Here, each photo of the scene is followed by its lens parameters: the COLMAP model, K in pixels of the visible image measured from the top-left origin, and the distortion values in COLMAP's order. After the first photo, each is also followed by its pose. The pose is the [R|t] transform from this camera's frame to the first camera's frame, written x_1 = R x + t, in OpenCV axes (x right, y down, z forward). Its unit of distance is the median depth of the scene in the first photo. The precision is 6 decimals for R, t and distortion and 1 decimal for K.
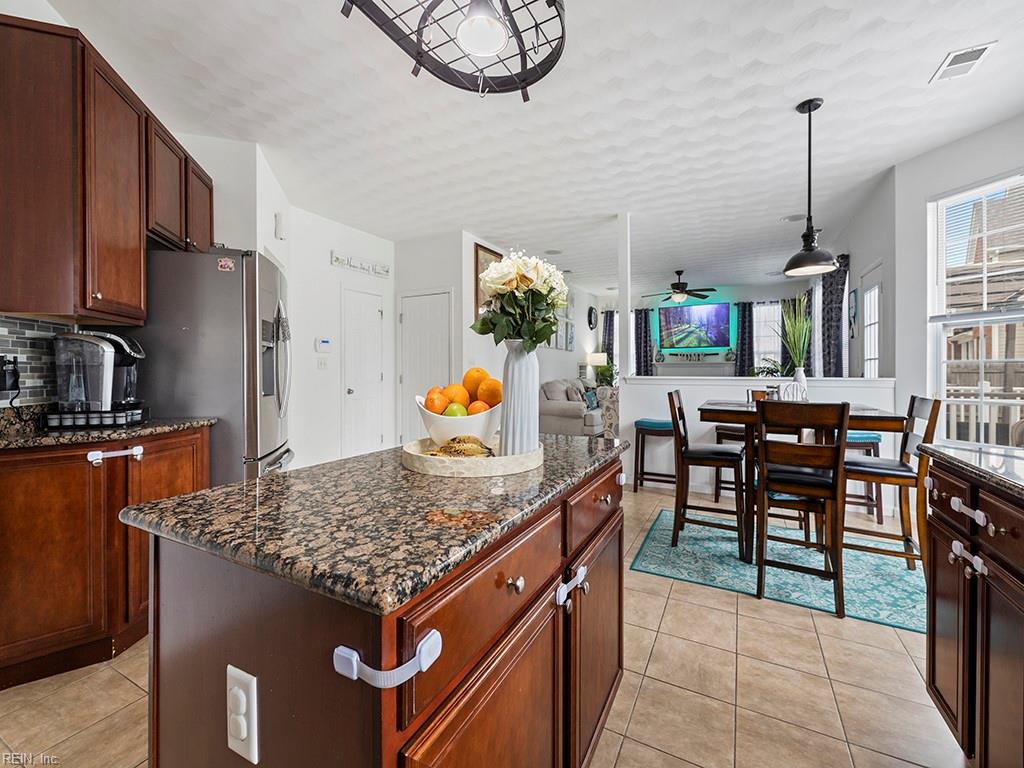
lens RADIAL K [[432.0, 0, 511.5], [0, 432.0, 367.6], [0, 0, 1]] dist [0.001321, 0.000309]
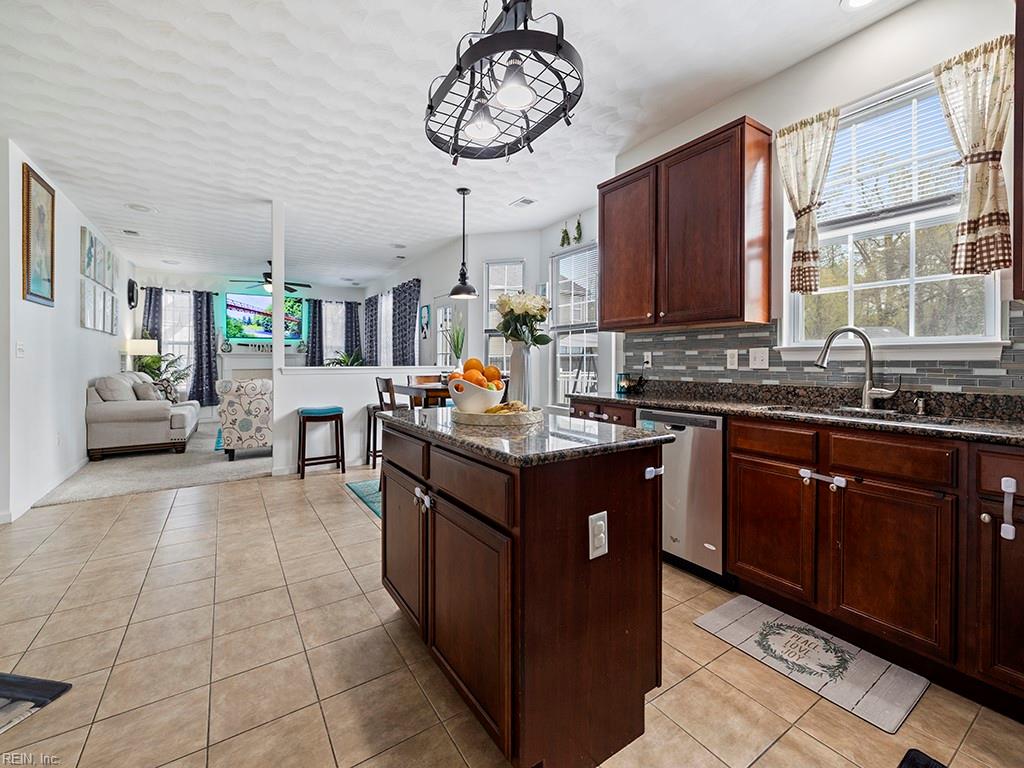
lens RADIAL K [[432.0, 0, 511.5], [0, 432.0, 367.6], [0, 0, 1]] dist [0.001321, 0.000309]
pose [[0.481493, -0.012712, 0.876358, -0.188373], [-0.005338, 0.999834, 0.017436, 0.000569], [-0.876434, -0.013074, 0.481345, 0.028859]]
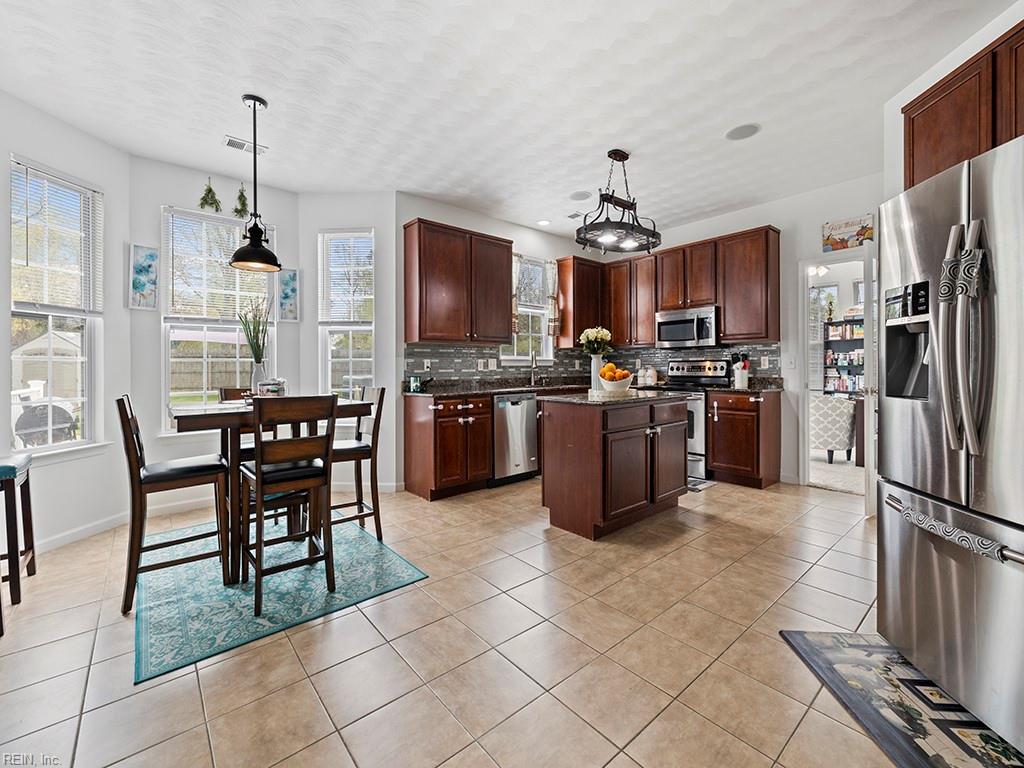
lens RADIAL K [[444.3, 0, 512.2], [0, 444.3, 370.4], [0, 0, 1]] dist [0.002076, 0.000244]
pose [[-0.927402, 0.003776, 0.374048, -0.076148], [0.004606, 0.999989, 0.001326, 0.005592], [-0.374038, 0.002952, -0.927408, 0.565179]]
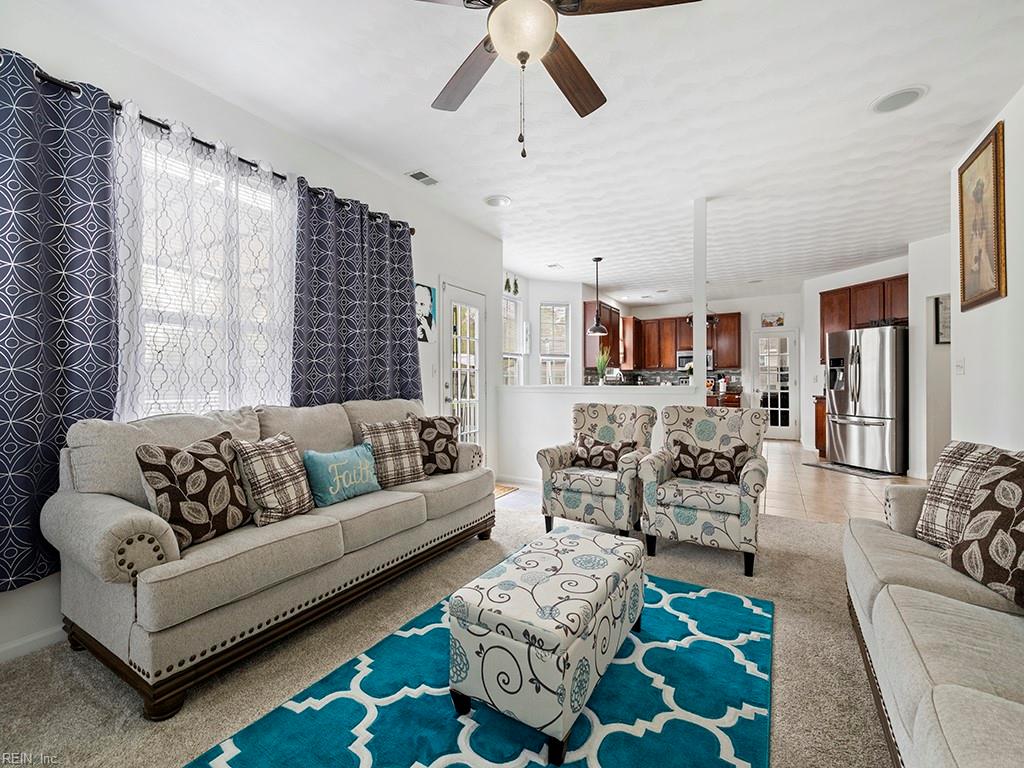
lens RADIAL K [[431.7, 0, 512.0], [0, 431.7, 384.0], [0, 0, 1]] dist [-0.000725, -0.000030]
pose [[-0.998271, 0.001419, 0.058766, 0.323357], [0.001574, 0.999995, 0.002583, 0.006812], [-0.058762, 0.002671, -0.998268, 1.032500]]
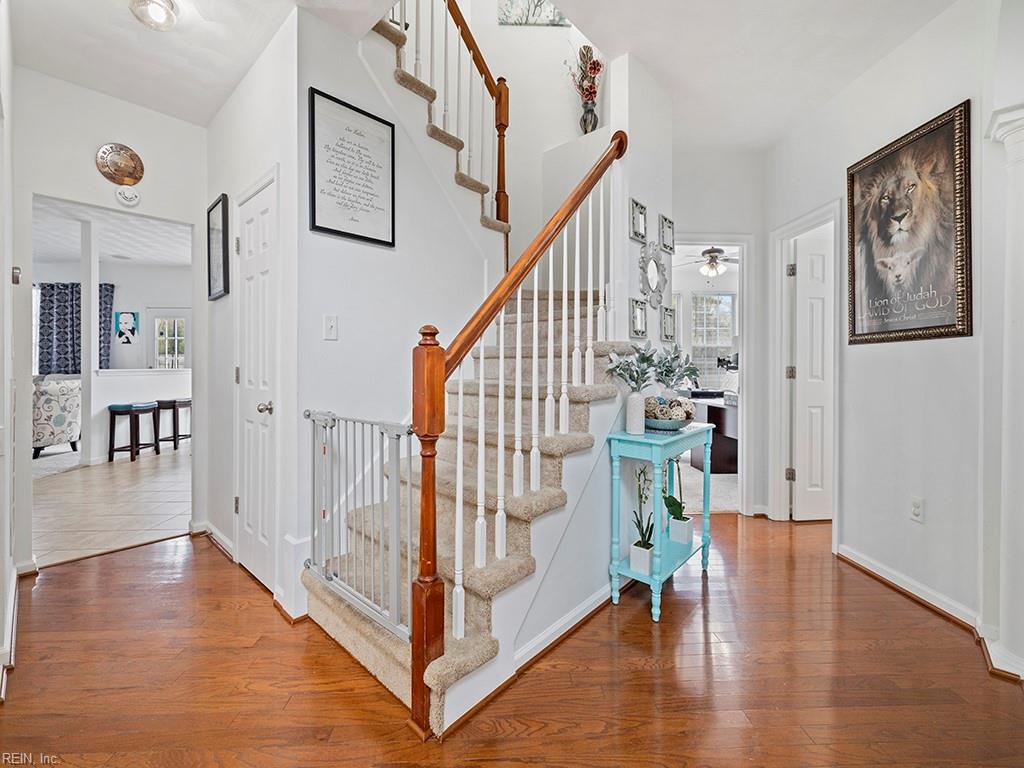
lens RADIAL K [[432.0, 0, 511.5], [0, 432.0, 367.6], [0, 0, 1]] dist [0.001321, 0.000309]
pose [[-0.501196, -0.001973, 0.865331, -0.677225], [-0.005331, 0.999985, -0.000808, 0.005475], [-0.865317, -0.005018, -0.501200, 0.335331]]
